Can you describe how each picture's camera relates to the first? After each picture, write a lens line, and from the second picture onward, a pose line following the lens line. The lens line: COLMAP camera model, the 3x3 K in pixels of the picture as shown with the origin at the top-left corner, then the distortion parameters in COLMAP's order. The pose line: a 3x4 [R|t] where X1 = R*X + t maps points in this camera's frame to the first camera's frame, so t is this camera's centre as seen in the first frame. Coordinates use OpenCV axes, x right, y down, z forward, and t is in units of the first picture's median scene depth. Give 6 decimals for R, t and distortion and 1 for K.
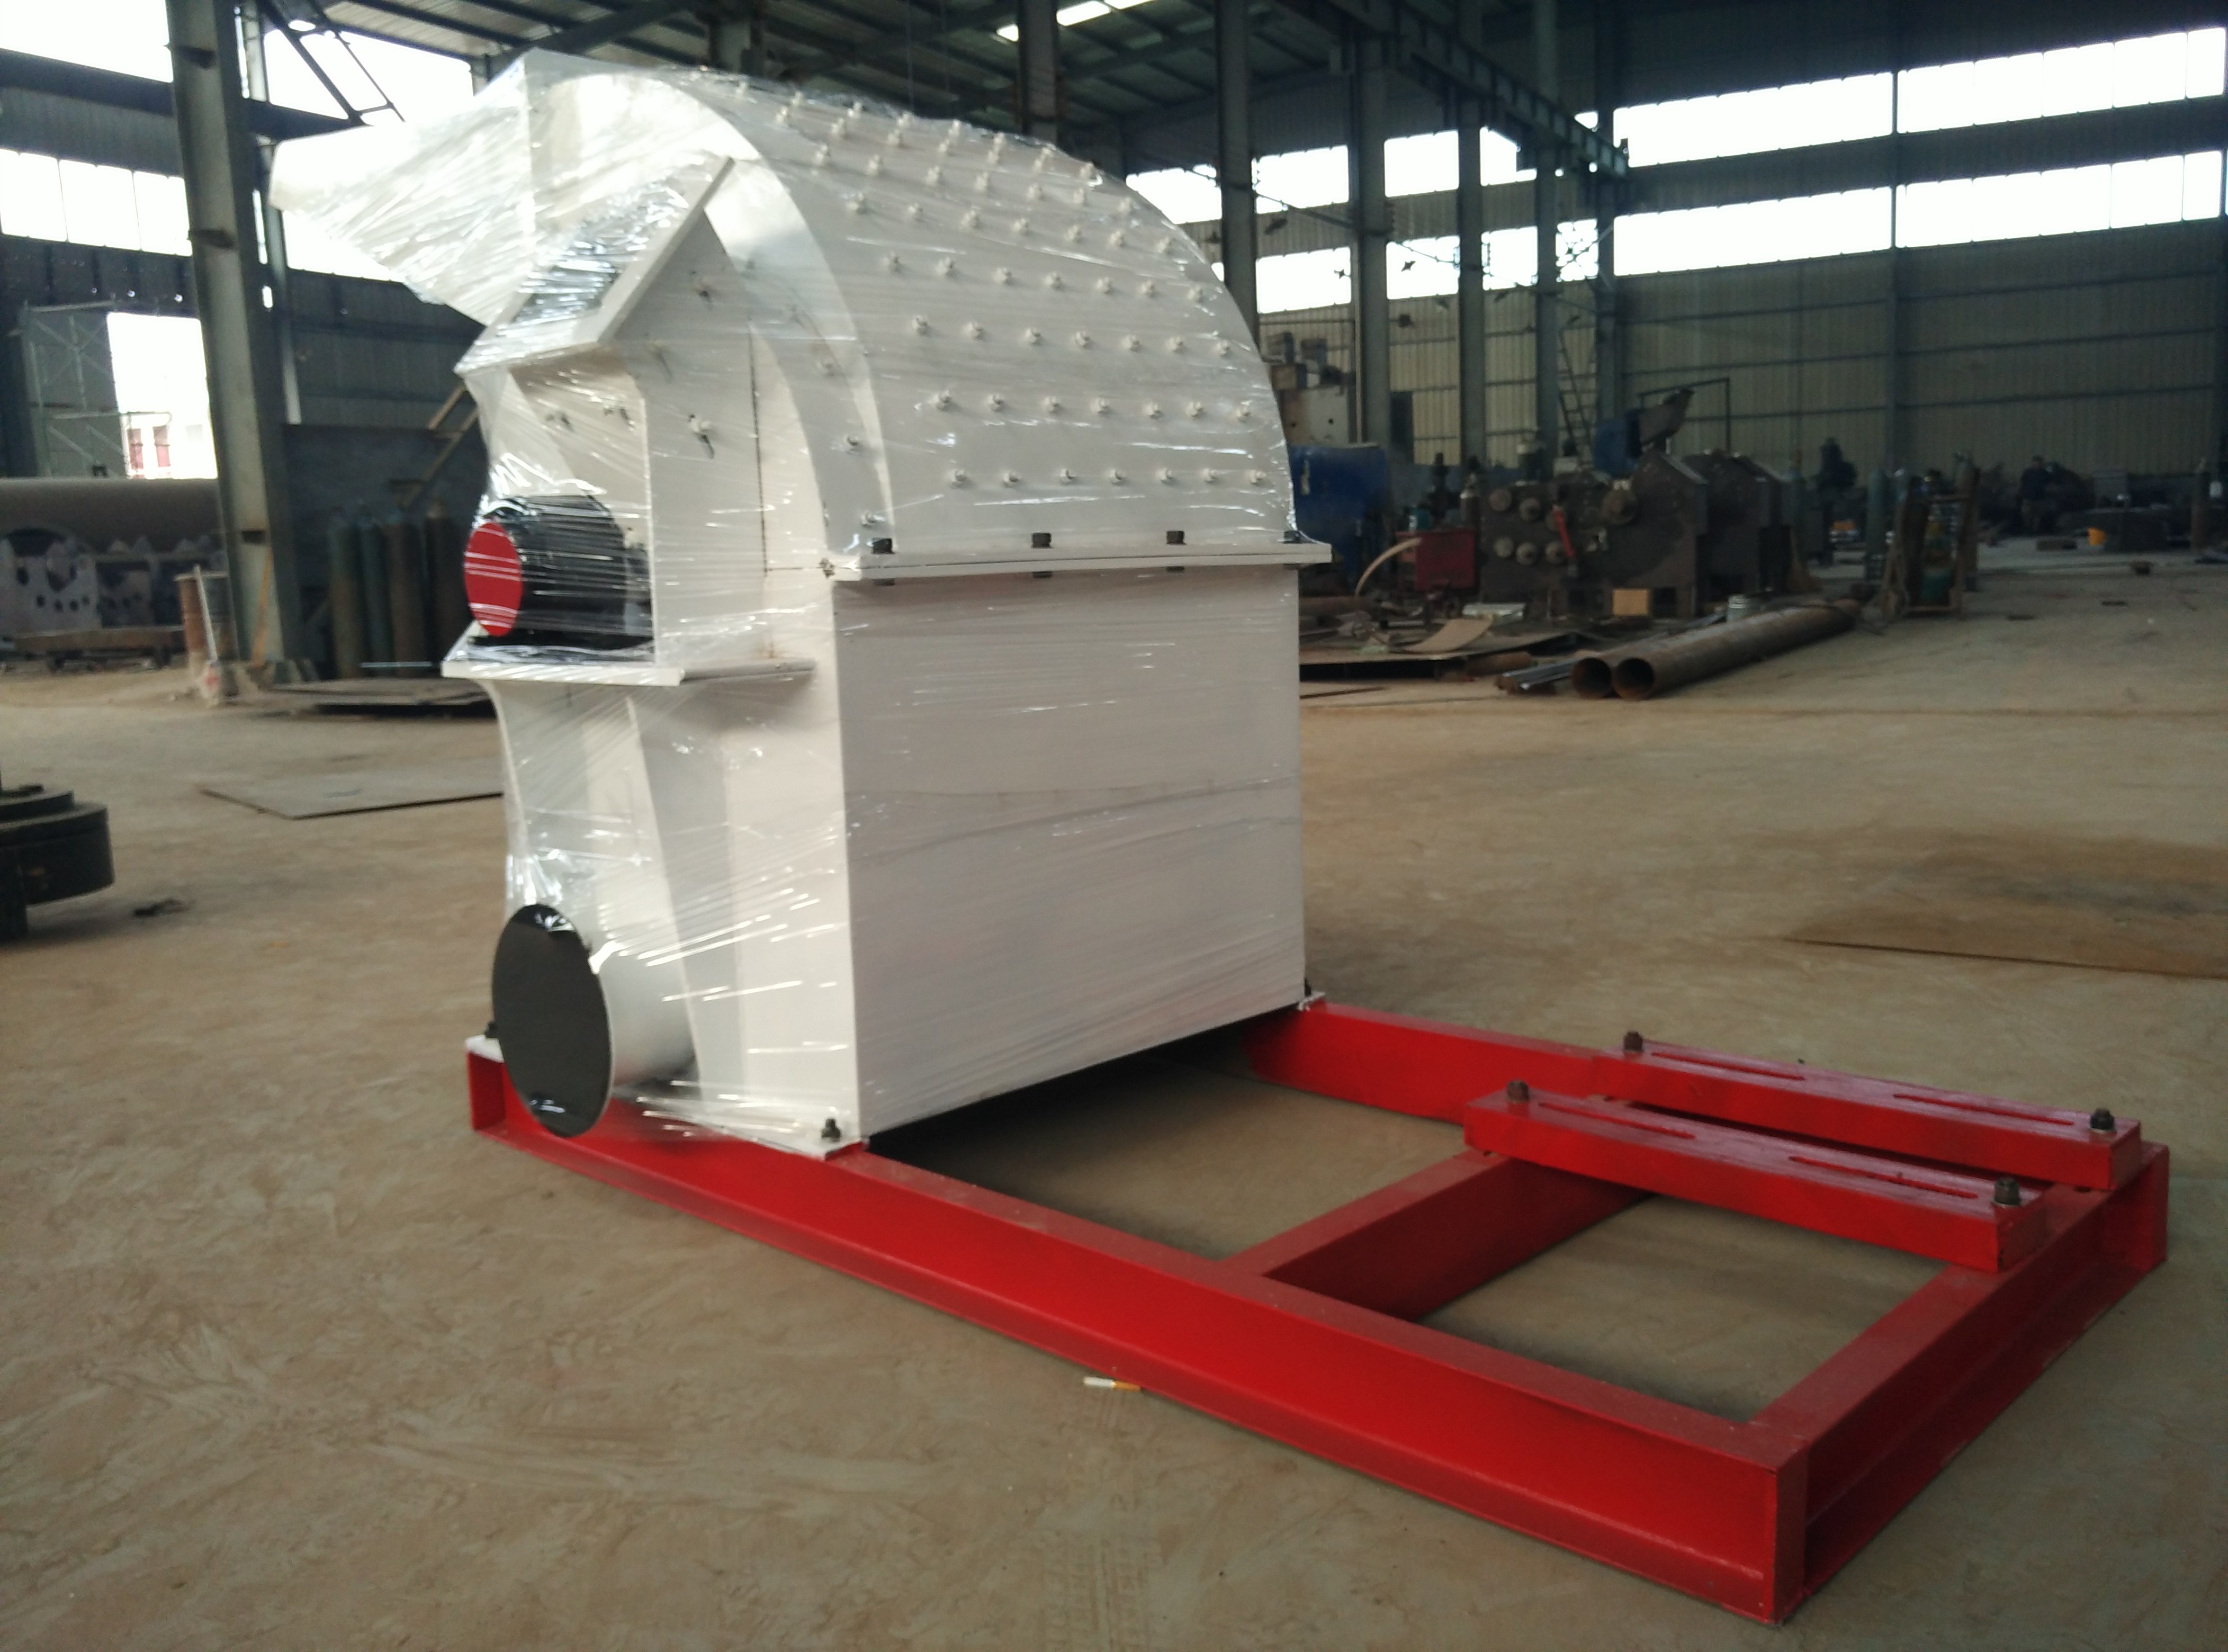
lens RADIAL K [[1888.9, 0, 1110.8], [0, 1888.9, 839.4], [0, 0, 1]] dist [-0.000187, -0.008105]
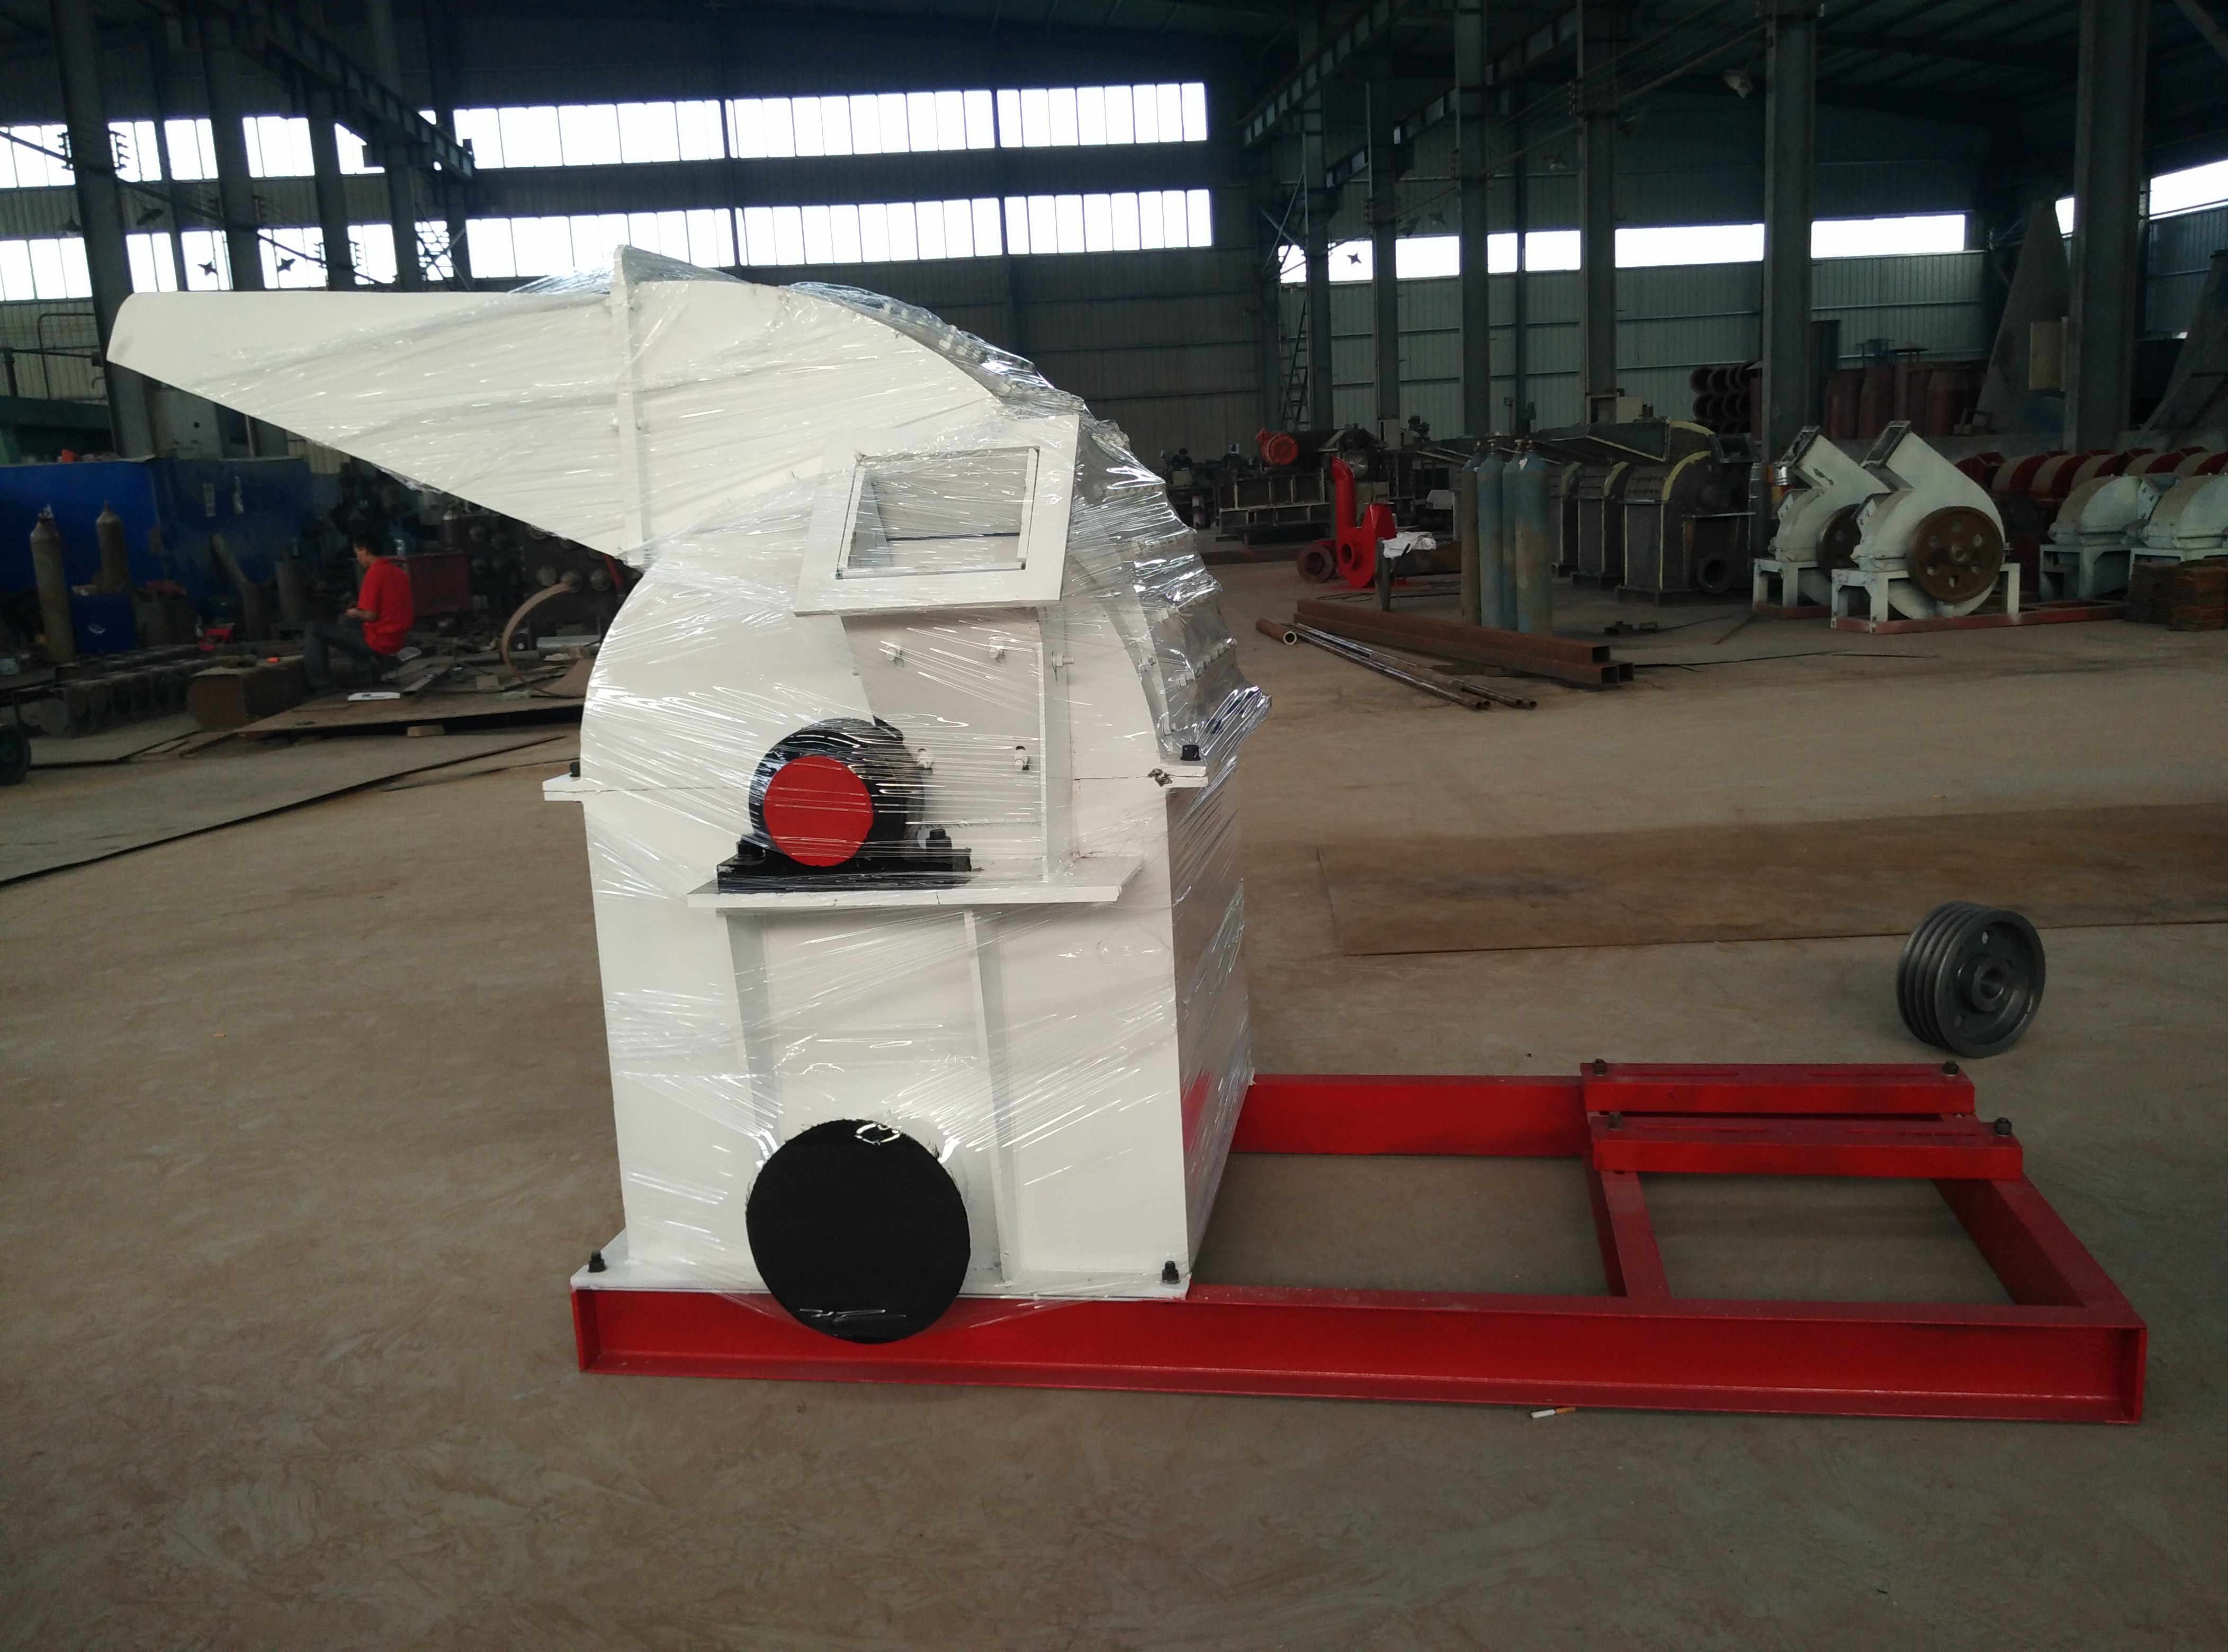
lens RADIAL K [[1888.9, 0, 1102.0], [0, 1888.9, 821.1], [0, 0, 1]] dist [-0.000187, -0.008105]
pose [[0.831710, -0.103433, 0.545491, -0.106493], [0.107146, 0.993926, 0.025098, -0.020047], [-0.544774, 0.037573, 0.837741, 0.010518]]
